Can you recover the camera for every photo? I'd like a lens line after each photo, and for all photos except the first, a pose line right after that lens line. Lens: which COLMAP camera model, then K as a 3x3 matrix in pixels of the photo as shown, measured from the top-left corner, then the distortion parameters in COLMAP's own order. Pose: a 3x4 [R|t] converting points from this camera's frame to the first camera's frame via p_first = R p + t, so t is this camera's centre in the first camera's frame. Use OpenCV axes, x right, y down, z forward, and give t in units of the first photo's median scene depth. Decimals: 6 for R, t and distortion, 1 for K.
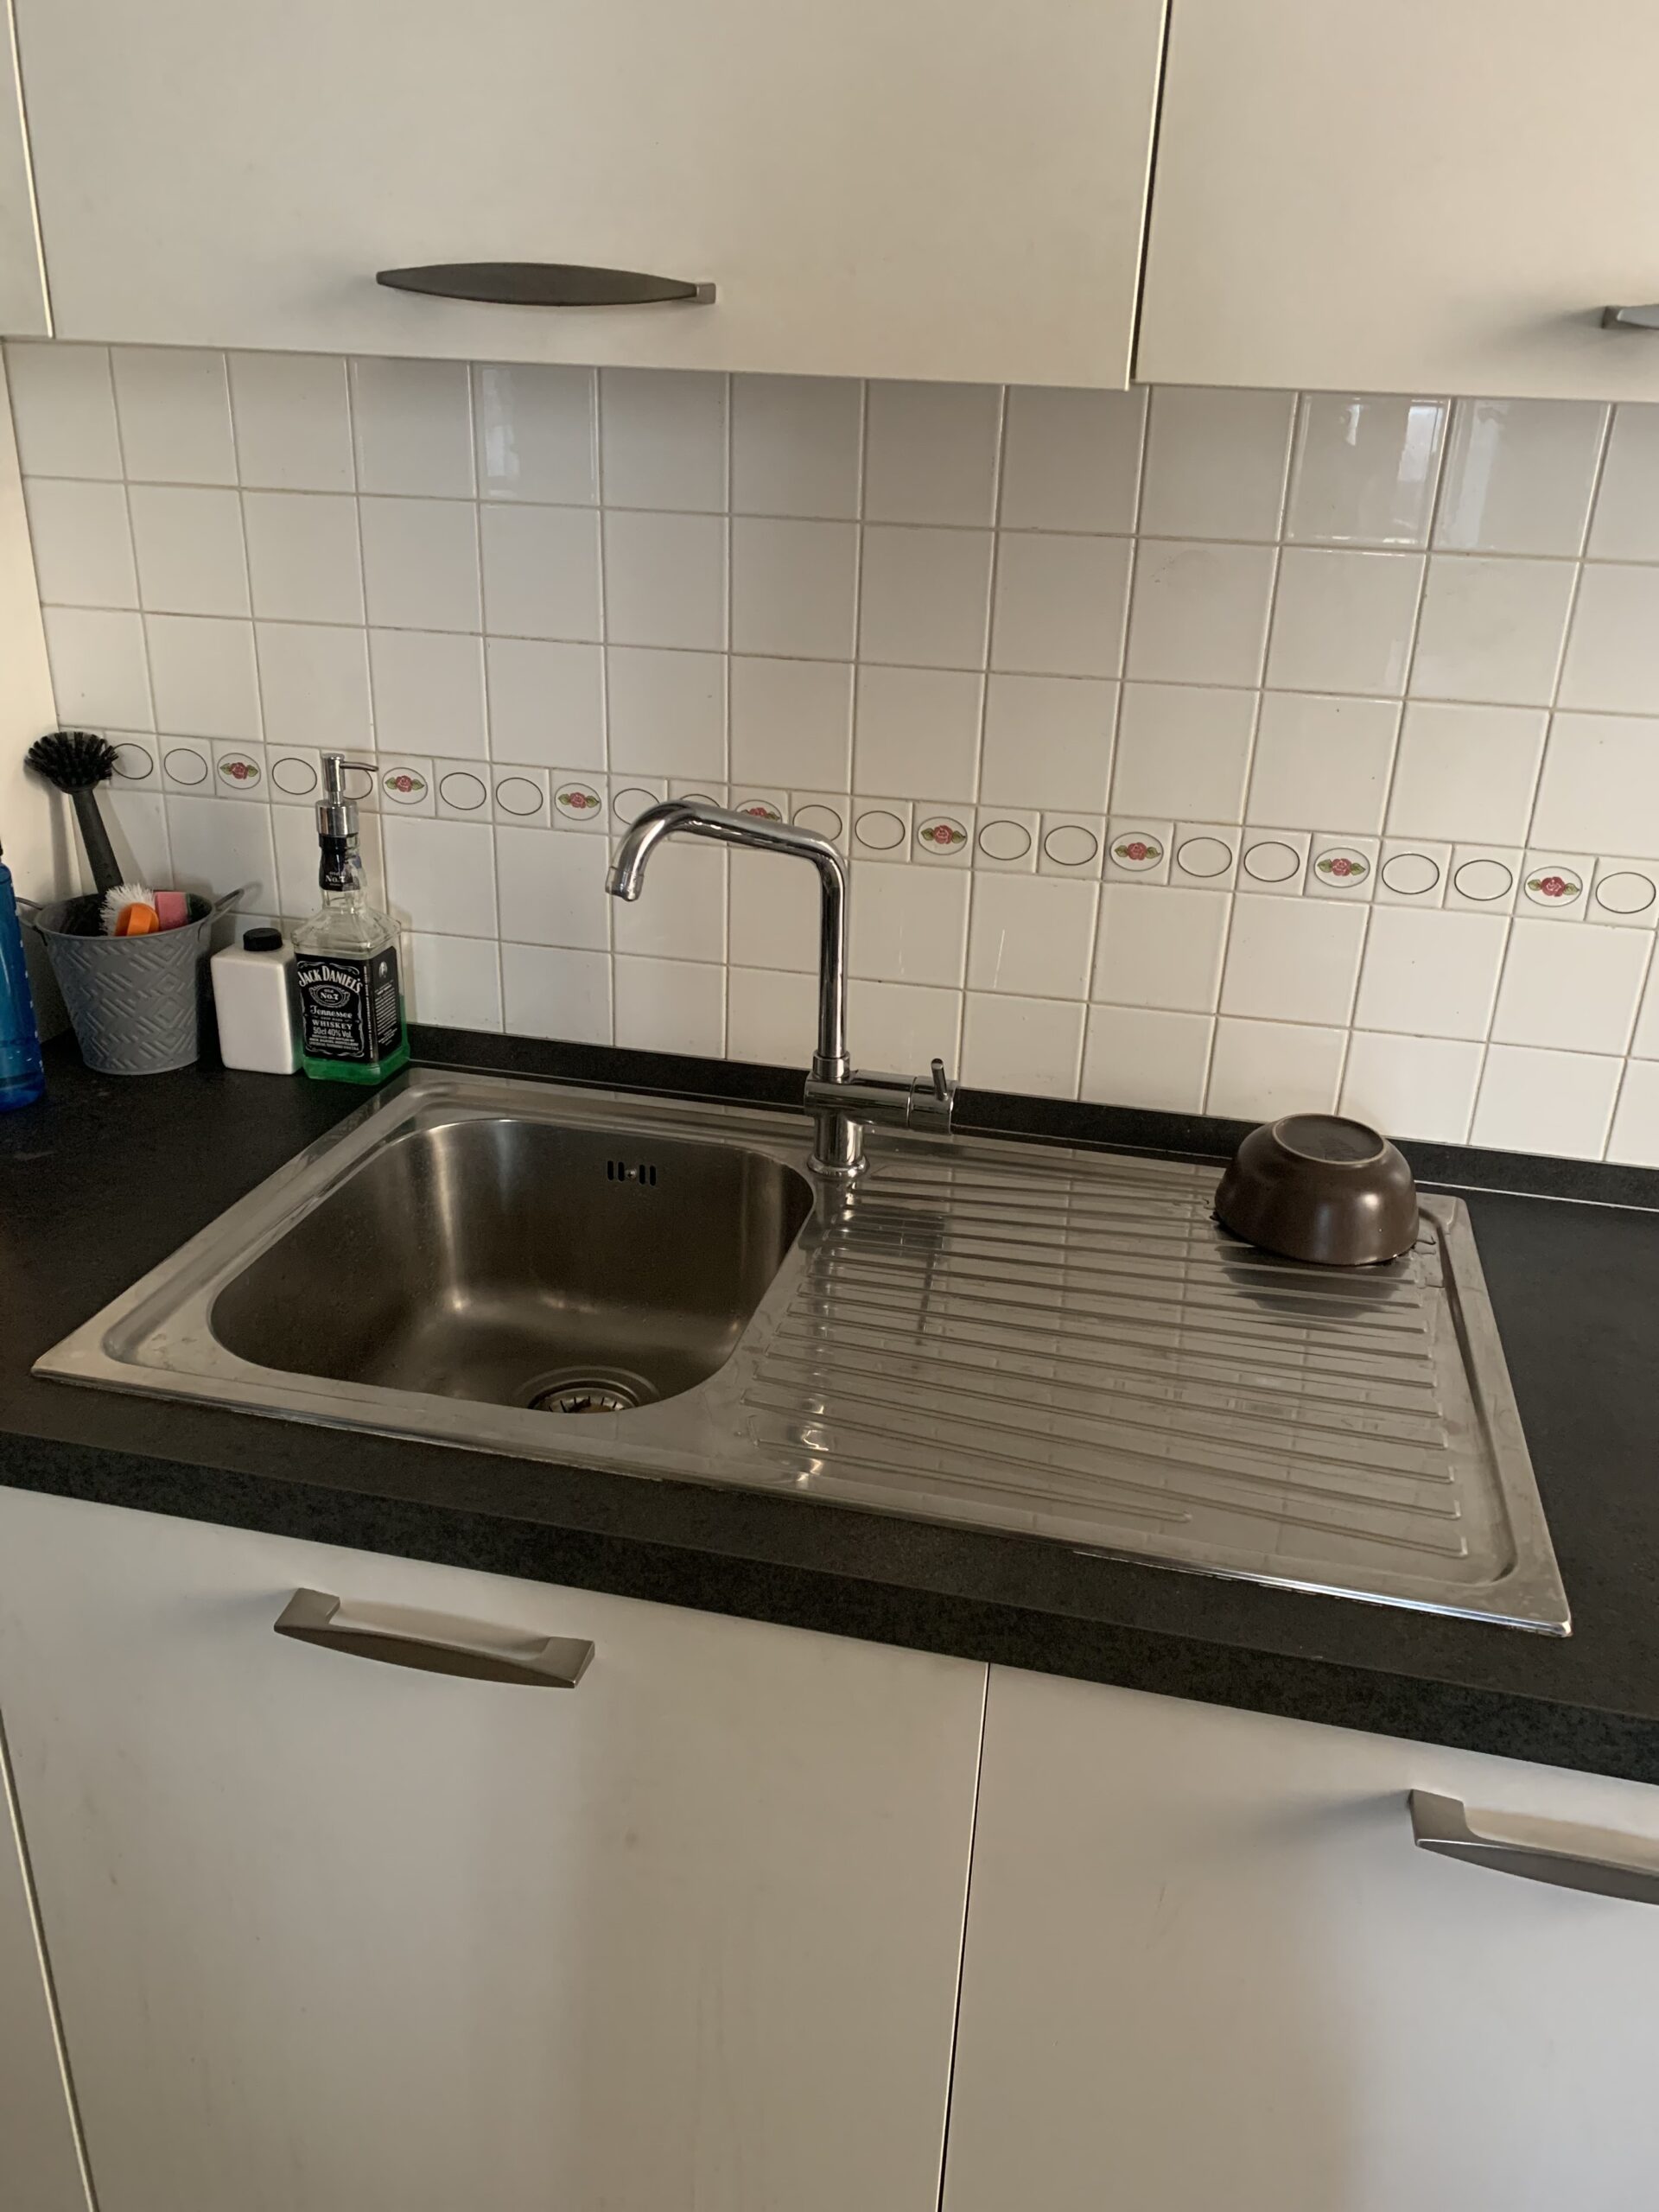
lens RADIAL K [[1687.1, 0, 831.0], [0, 1687.1, 1127.2], [0, 0, 1]] dist [0.013590, -0.022349]
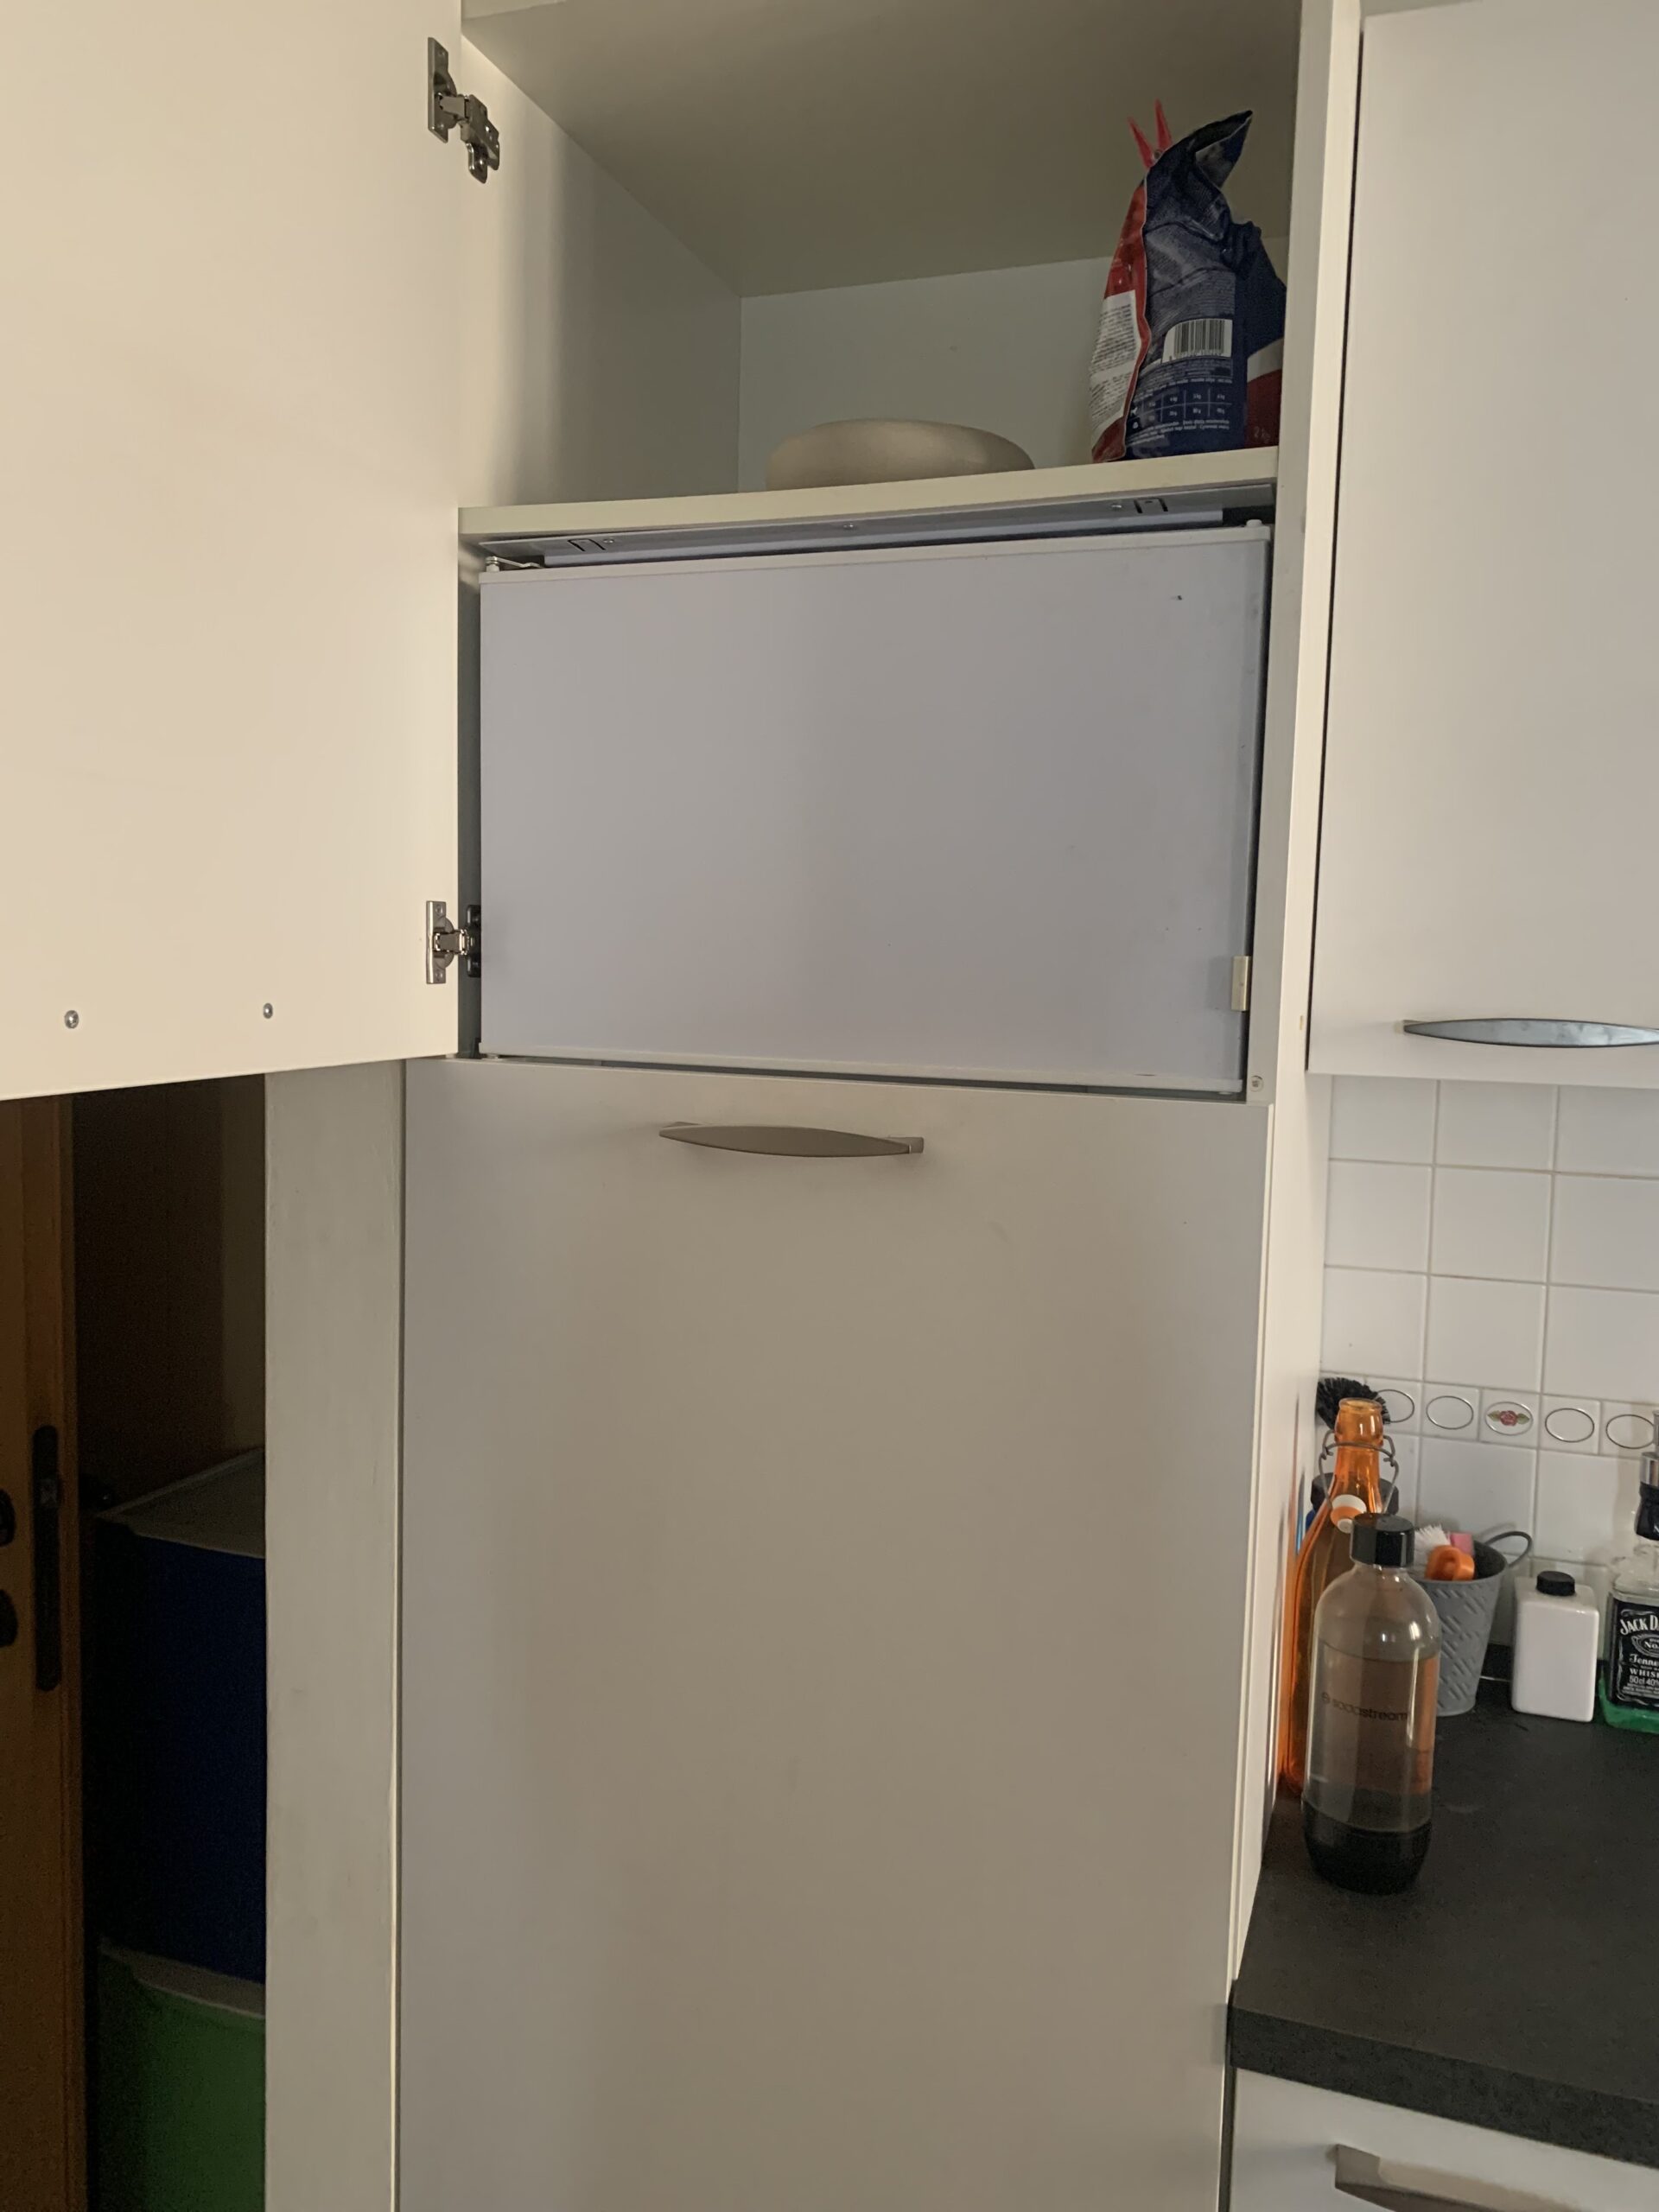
lens RADIAL K [[1687.1, 0, 879.5], [0, 1687.1, 1107.3], [0, 0, 1]] dist [0.013590, -0.022349]
pose [[0.995119, 0.000294, -0.098687, -0.642246], [-0.032656, 0.944641, -0.326475, -0.034888], [0.093127, 0.328104, 0.940040, -0.106035]]
